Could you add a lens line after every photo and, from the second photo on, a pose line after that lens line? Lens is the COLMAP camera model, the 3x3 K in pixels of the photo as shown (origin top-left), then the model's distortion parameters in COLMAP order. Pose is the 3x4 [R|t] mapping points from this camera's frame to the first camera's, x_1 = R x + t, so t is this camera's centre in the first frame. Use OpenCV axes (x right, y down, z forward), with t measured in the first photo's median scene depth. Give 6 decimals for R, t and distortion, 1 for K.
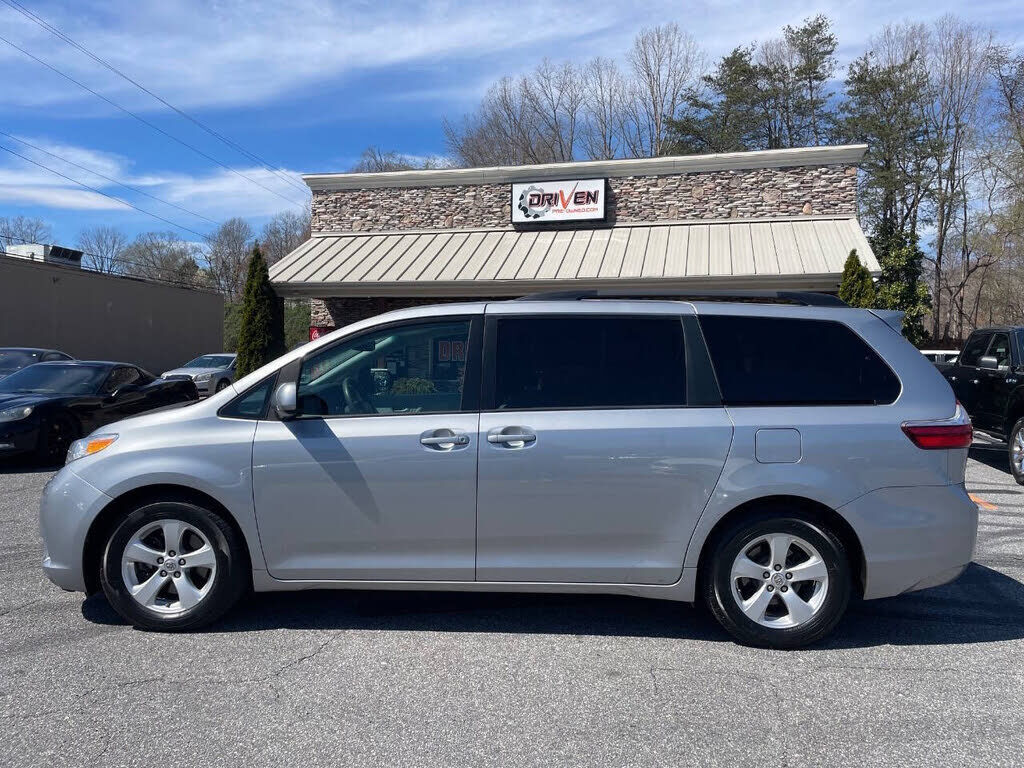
lens RADIAL K [[761.4, 0, 517.0], [0, 761.4, 389.8], [0, 0, 1]] dist [0.054096, -0.088195]
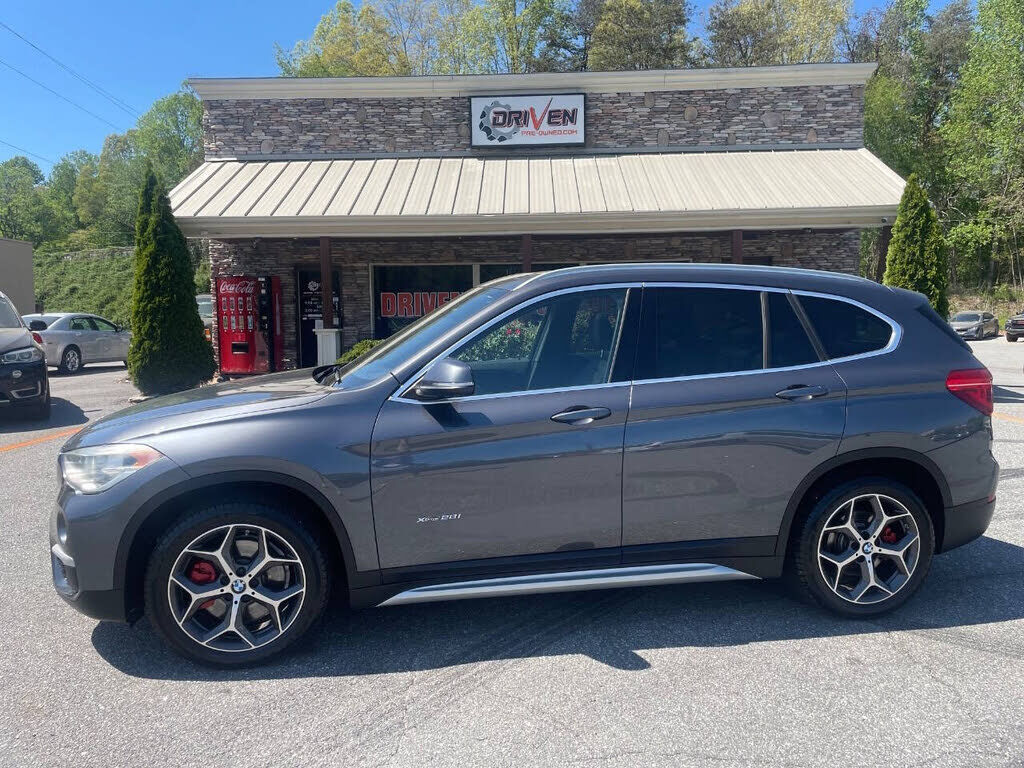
lens RADIAL K [[761.4, 0, 511.8], [0, 761.4, 386.9], [0, 0, 1]] dist [0.054096, -0.088195]
pose [[0.976897, -0.042661, 0.209409, -0.149031], [0.030619, 0.997704, 0.060415, -0.009460], [-0.211505, -0.052607, 0.975960, 0.176409]]
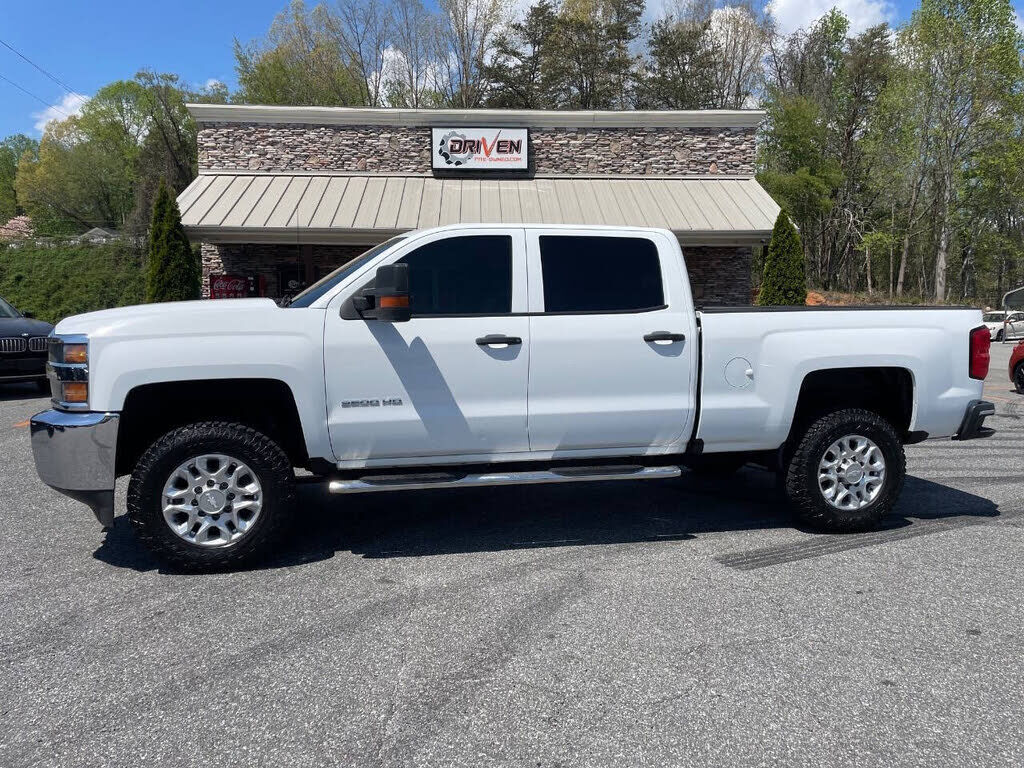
lens RADIAL K [[761.4, 0, 520.1], [0, 761.4, 379.0], [0, 0, 1]] dist [0.054096, -0.088195]
pose [[0.957854, -0.035499, 0.285053, -0.187832], [0.019209, 0.998029, 0.059745, -0.008305], [-0.286612, -0.051751, 0.956648, 0.025647]]
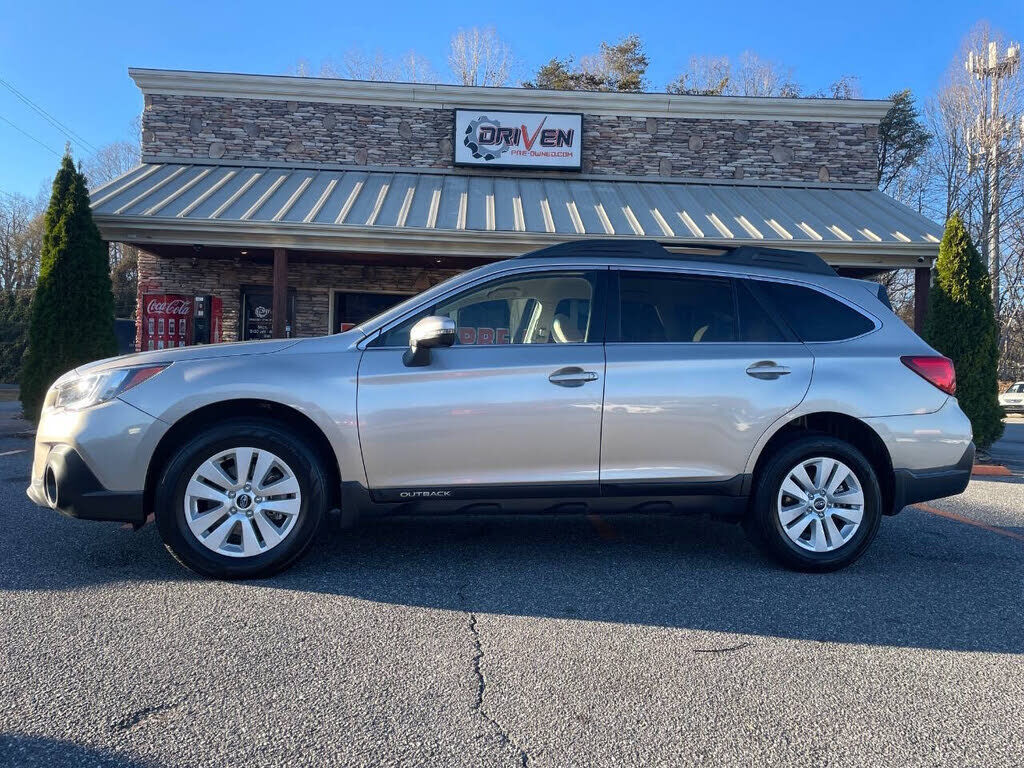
lens RADIAL K [[761.4, 0, 518.6], [0, 761.4, 377.7], [0, 0, 1]] dist [0.054096, -0.088195]
pose [[0.955808, 0.013489, 0.293682, -0.161105], [-0.003087, 0.999352, -0.035852, 0.011269], [-0.293975, 0.033361, 0.955231, 0.295249]]
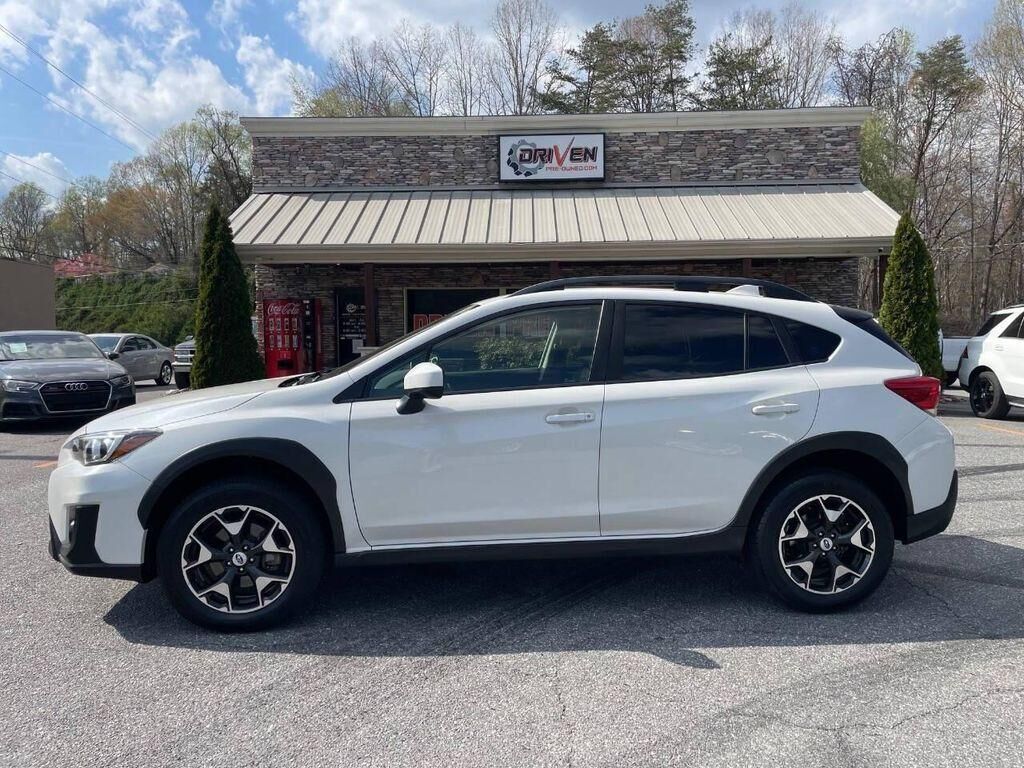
lens RADIAL K [[761.4, 0, 513.8], [0, 761.4, 383.3], [0, 0, 1]] dist [0.054096, -0.088195]
pose [[0.975909, -0.031694, 0.215864, -0.192604], [0.027065, 0.999337, 0.024369, -0.003755], [-0.216493, -0.017939, 0.976119, 0.122699]]
